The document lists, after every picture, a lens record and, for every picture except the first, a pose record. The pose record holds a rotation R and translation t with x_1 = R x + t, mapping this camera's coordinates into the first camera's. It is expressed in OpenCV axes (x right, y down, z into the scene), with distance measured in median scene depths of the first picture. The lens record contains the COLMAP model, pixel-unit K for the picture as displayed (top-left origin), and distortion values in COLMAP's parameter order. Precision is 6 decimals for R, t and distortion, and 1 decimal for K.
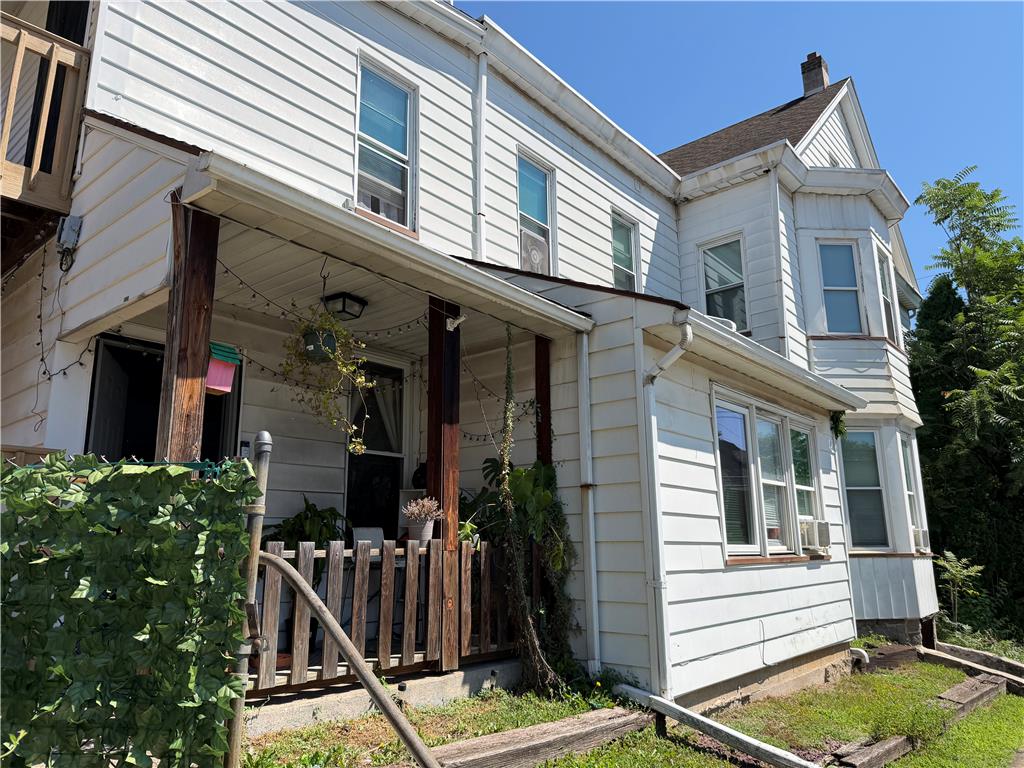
lens RADIAL K [[721.6, 0, 510.2], [0, 721.6, 388.2], [0, 0, 1]] dist [0.120600, -0.154314]
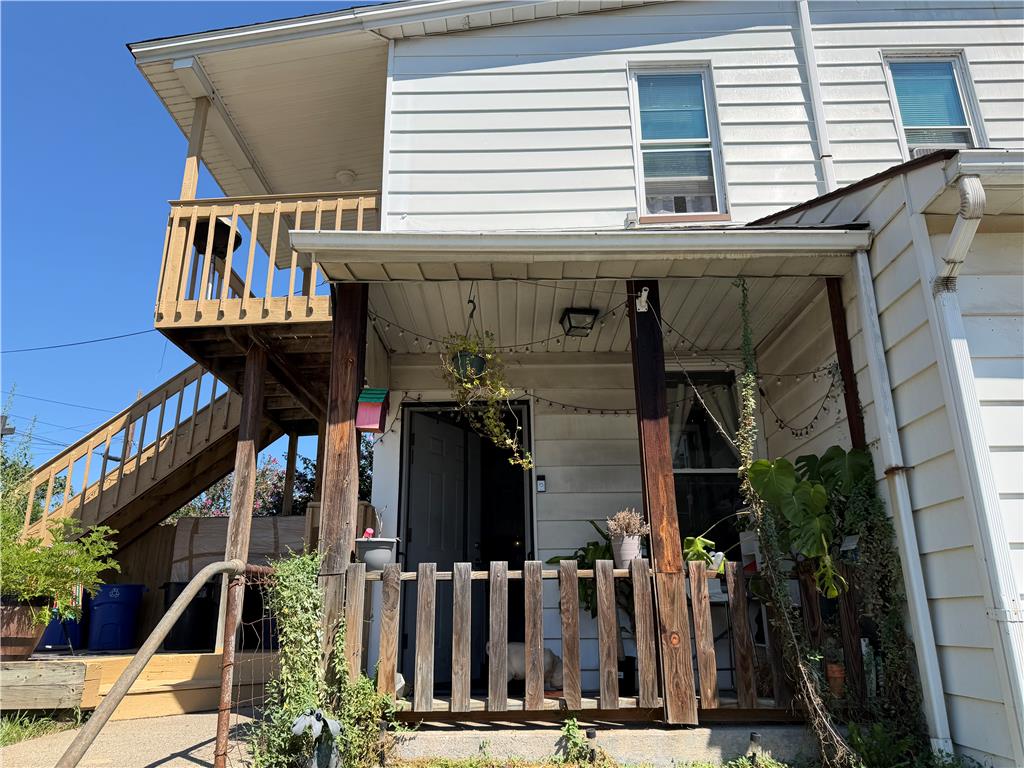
lens RADIAL K [[722.6, 0, 507.9], [0, 722.6, 387.9], [0, 0, 1]] dist [0.070082, -0.084490]
pose [[0.636445, -0.234277, -0.734882, 0.403112], [0.173767, 0.971814, -0.159319, 0.110681], [0.751493, -0.026301, 0.659216, 0.308356]]
